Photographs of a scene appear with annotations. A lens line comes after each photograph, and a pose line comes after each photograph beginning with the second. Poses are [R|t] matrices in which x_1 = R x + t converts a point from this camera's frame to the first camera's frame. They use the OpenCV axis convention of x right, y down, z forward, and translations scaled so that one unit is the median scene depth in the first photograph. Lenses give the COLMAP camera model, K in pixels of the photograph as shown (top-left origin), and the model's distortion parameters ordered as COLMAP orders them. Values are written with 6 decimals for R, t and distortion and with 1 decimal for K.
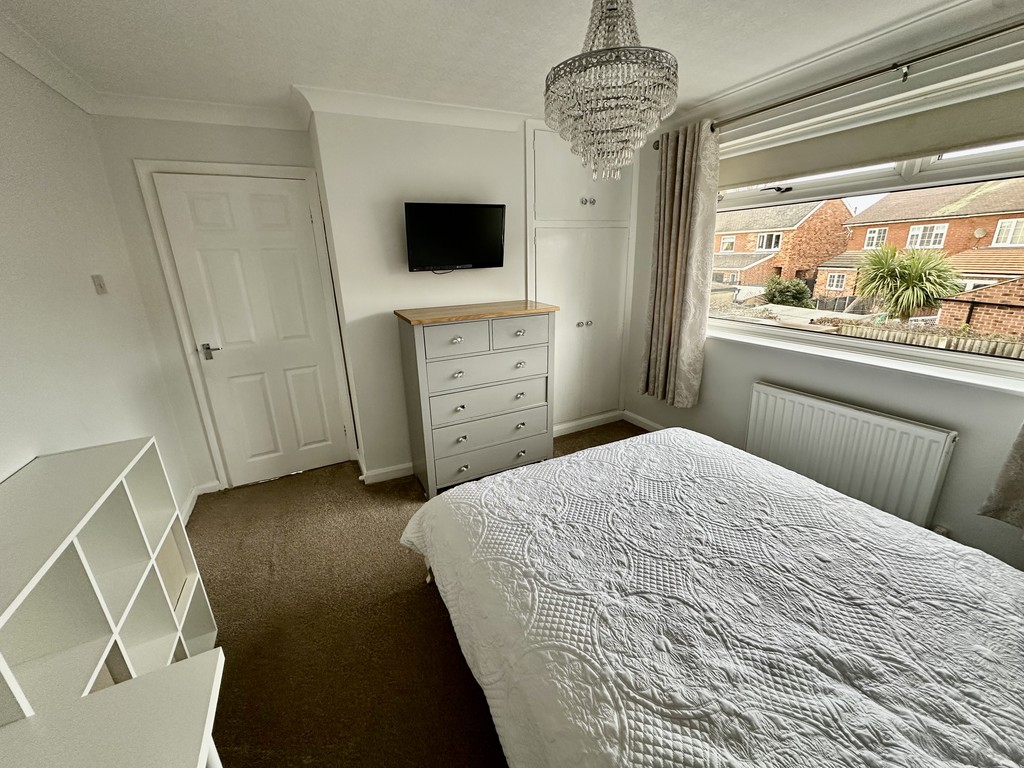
lens RADIAL K [[407.6, 0, 511.2], [0, 407.6, 382.2], [0, 0, 1]] dist [-0.001159, 0.000082]
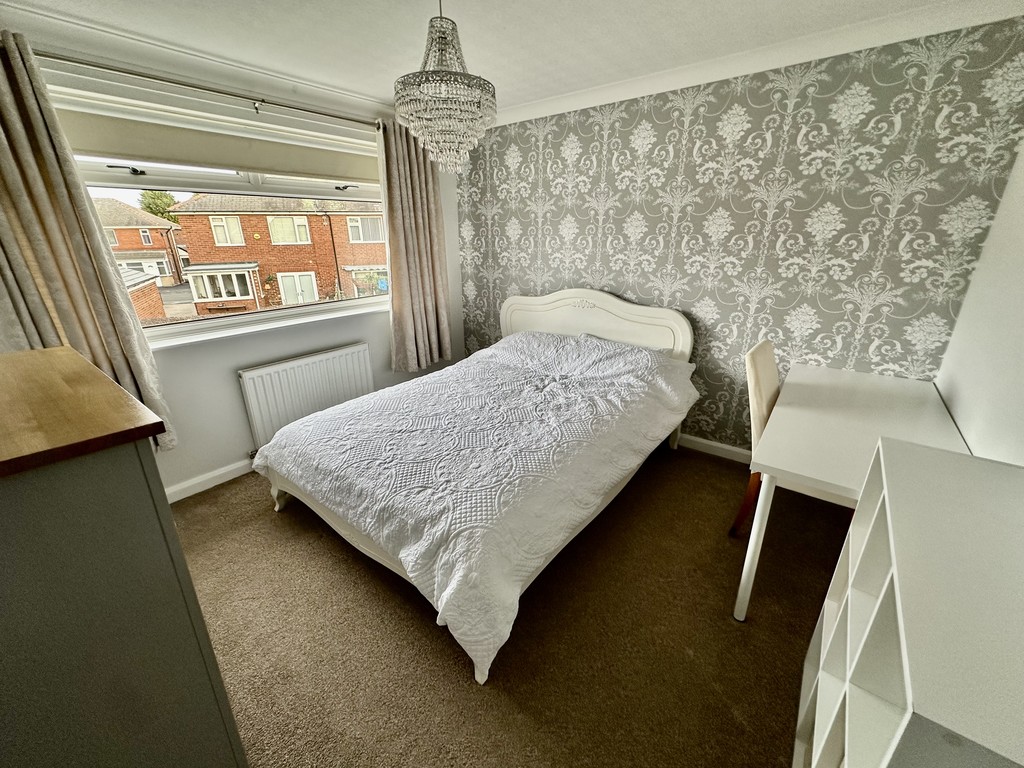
lens RADIAL K [[407.6, 0, 511.4], [0, 407.6, 381.5], [0, 0, 1]] dist [-0.001159, 0.000082]
pose [[-0.424744, -0.264650, 0.865767, -0.866295], [0.302268, 0.859982, 0.411174, -0.301642], [-0.853362, 0.436338, -0.285277, 1.152112]]
